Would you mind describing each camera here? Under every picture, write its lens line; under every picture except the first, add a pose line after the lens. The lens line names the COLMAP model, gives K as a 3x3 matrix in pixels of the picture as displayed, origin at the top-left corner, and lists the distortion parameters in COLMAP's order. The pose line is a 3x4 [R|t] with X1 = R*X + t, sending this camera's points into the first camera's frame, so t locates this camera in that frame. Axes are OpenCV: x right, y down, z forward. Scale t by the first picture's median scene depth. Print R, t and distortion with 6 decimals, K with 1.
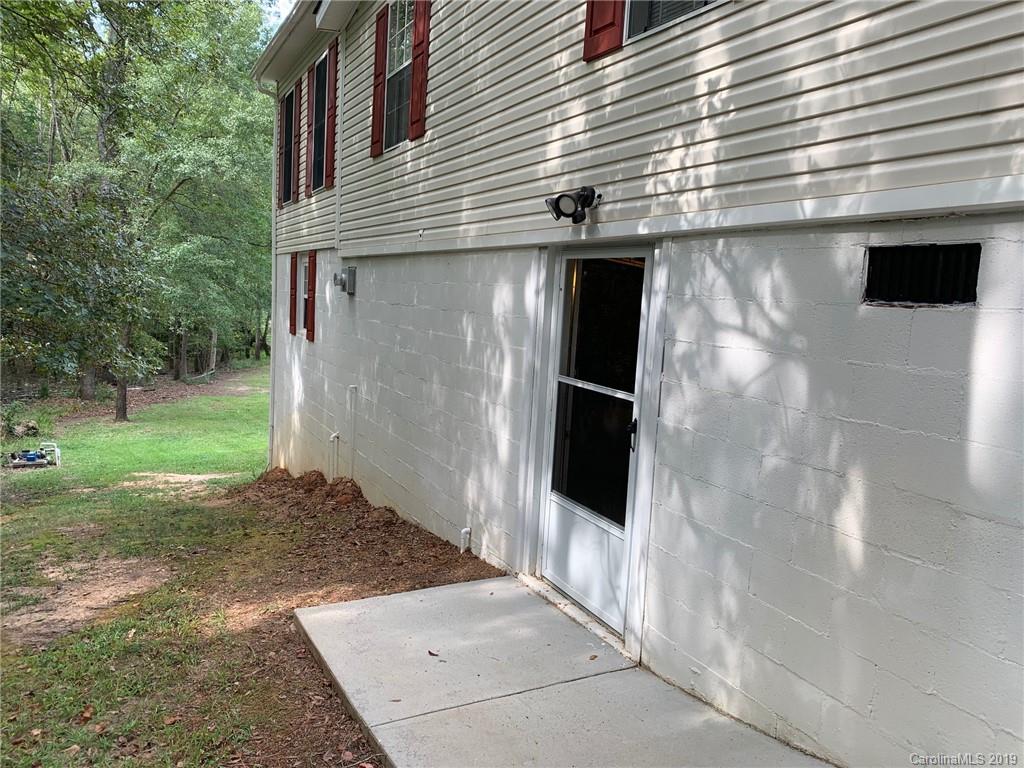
lens RADIAL K [[781.8, 0, 511.3], [0, 781.8, 382.3], [0, 0, 1]] dist [0.047505, -0.052391]
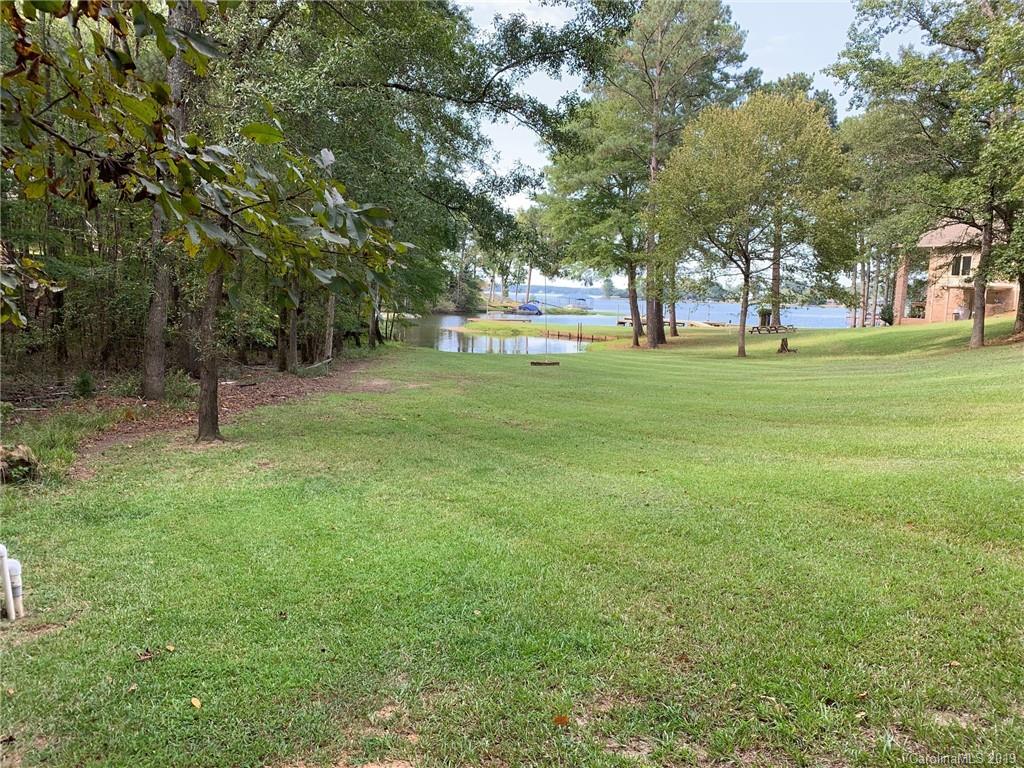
lens RADIAL K [[781.8, 0, 503.7], [0, 781.8, 389.2], [0, 0, 1]] dist [0.047505, -0.052391]
pose [[0.995212, -0.009486, -0.097273, -0.262214], [0.010445, 0.999902, 0.009363, 0.013406], [0.097175, -0.010334, 0.995214, 0.526830]]
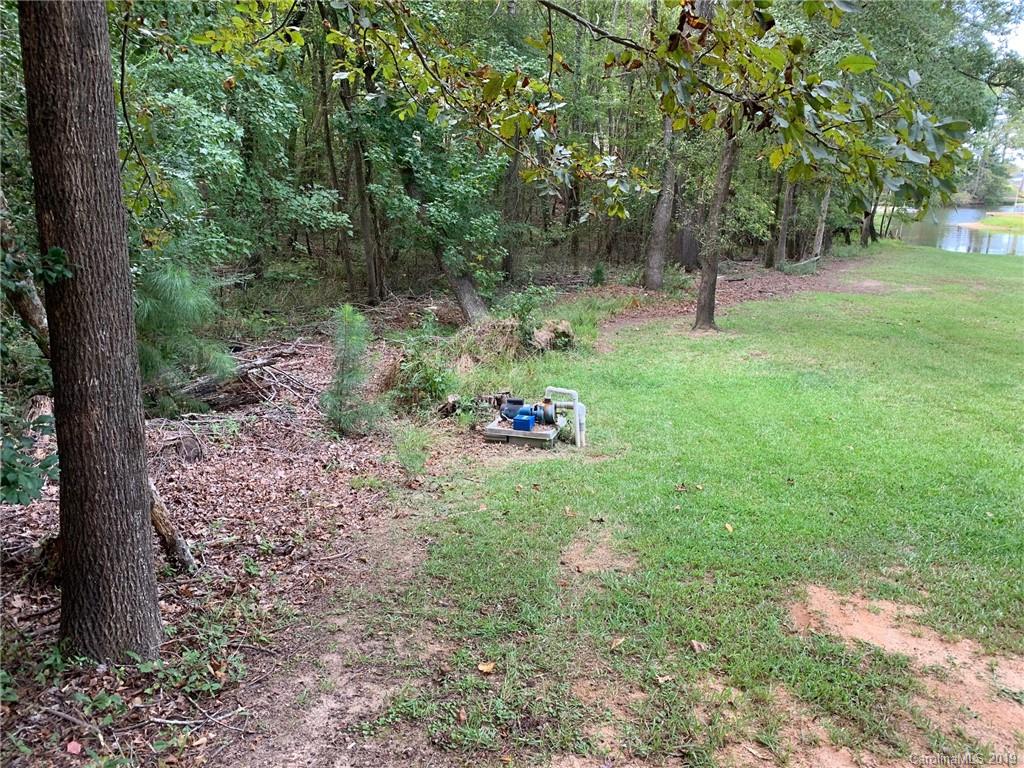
lens RADIAL K [[781.8, 0, 503.8], [0, 781.8, 384.9], [0, 0, 1]] dist [0.047505, -0.052391]
pose [[0.778040, 0.116180, -0.617379, -0.264657], [-0.035501, 0.989311, 0.141432, 0.014914], [0.627211, -0.088122, 0.773848, 0.490185]]
